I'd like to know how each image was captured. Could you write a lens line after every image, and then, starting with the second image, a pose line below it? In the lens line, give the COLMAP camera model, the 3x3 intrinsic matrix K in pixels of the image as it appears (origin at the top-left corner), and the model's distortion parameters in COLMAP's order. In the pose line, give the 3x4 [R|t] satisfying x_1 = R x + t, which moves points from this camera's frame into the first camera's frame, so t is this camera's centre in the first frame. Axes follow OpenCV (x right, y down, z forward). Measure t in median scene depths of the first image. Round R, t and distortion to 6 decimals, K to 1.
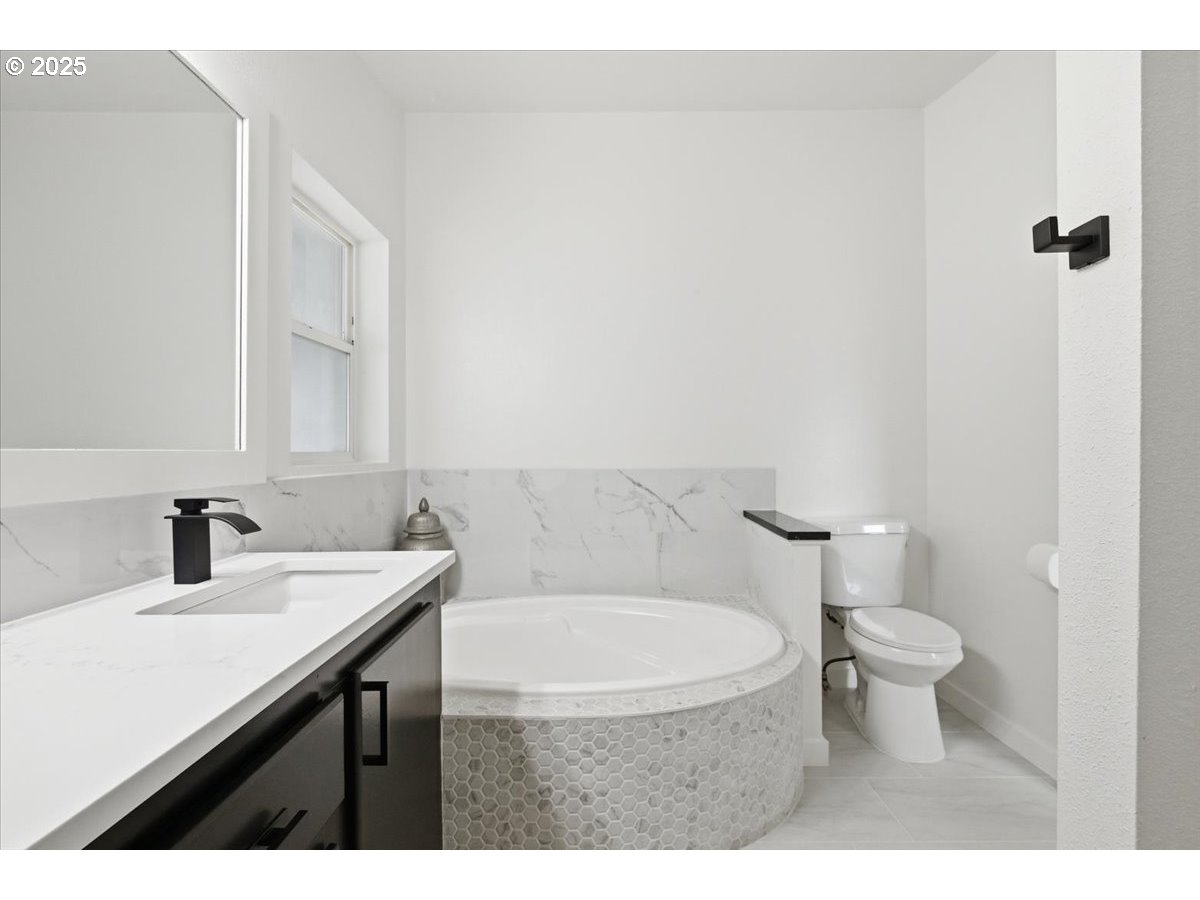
lens RADIAL K [[554.9, 0, 597.8], [0, 554.9, 448.3], [0, 0, 1]] dist [-0.002221, 0.001250]
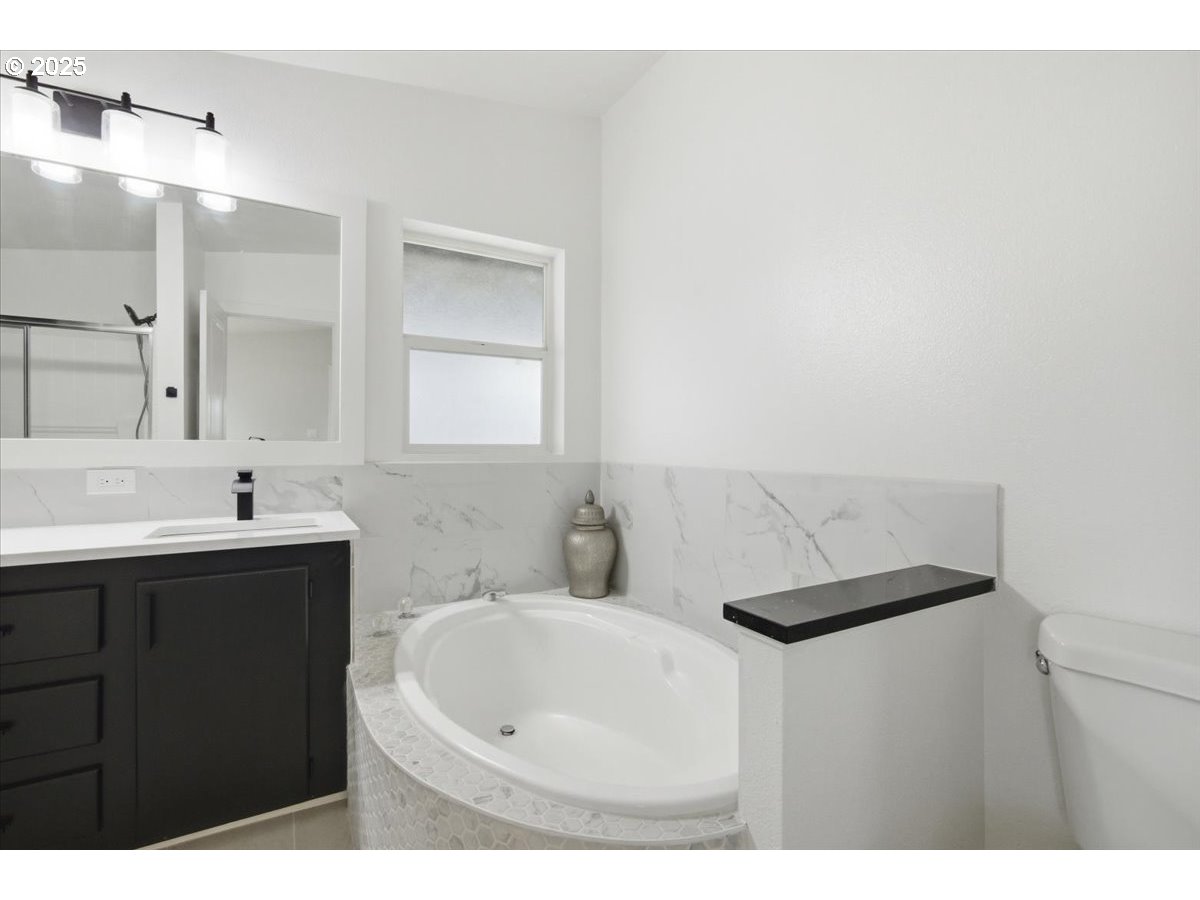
lens RADIAL K [[554.9, 0, 603.8], [0, 554.9, 447.2], [0, 0, 1]] dist [-0.002221, 0.001250]
pose [[0.492635, 0.009539, -0.870184, 0.559737], [-0.003741, 0.999954, 0.008843, 0.000712], [0.870228, -0.001101, 0.492648, 0.491132]]
